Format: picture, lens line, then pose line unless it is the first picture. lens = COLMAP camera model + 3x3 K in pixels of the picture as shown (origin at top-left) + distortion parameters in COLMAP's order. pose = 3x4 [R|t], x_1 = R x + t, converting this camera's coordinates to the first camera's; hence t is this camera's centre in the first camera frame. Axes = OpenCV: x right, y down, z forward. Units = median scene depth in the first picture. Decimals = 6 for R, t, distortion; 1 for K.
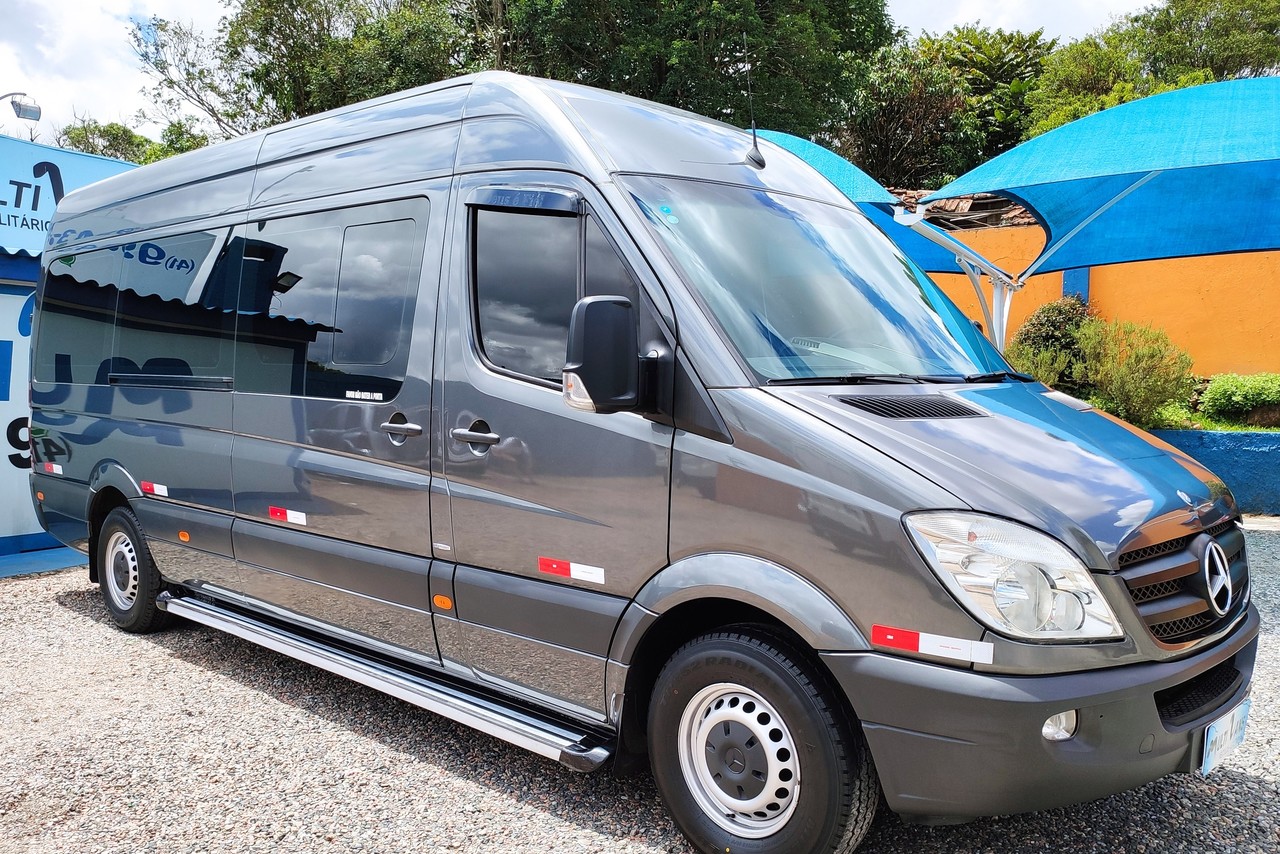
lens RADIAL K [[1039.0, 0, 626.2], [0, 1039.0, 468.4], [0, 0, 1]] dist [0.038653, 0.003007]
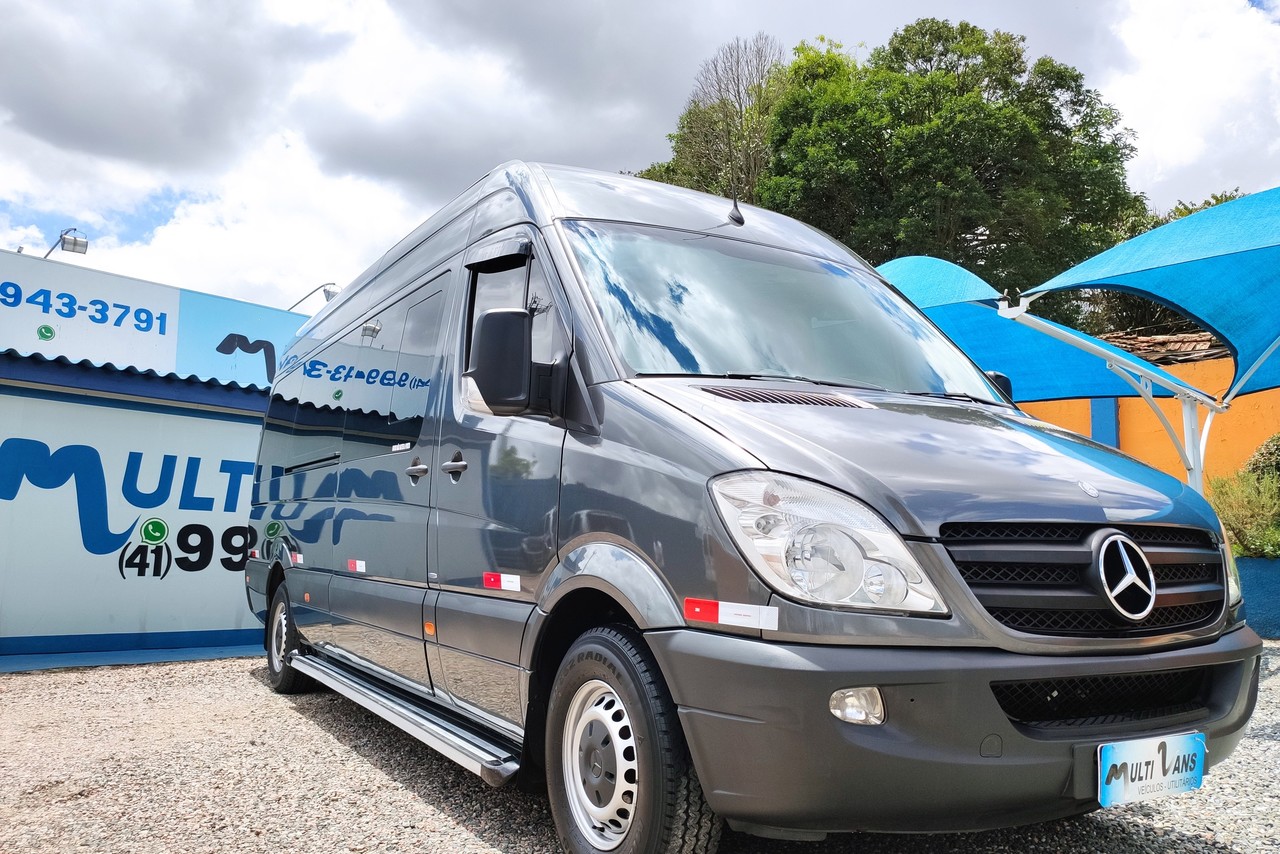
lens RADIAL K [[968.8, 0, 650.2], [0, 968.8, 428.2], [0, 0, 1]] dist [0.027162, -0.013120]
pose [[0.966107, -0.022874, -0.257126, 0.374056], [-0.030396, 0.979057, -0.201307, 0.151524], [0.256346, 0.202299, 0.945178, 0.104979]]
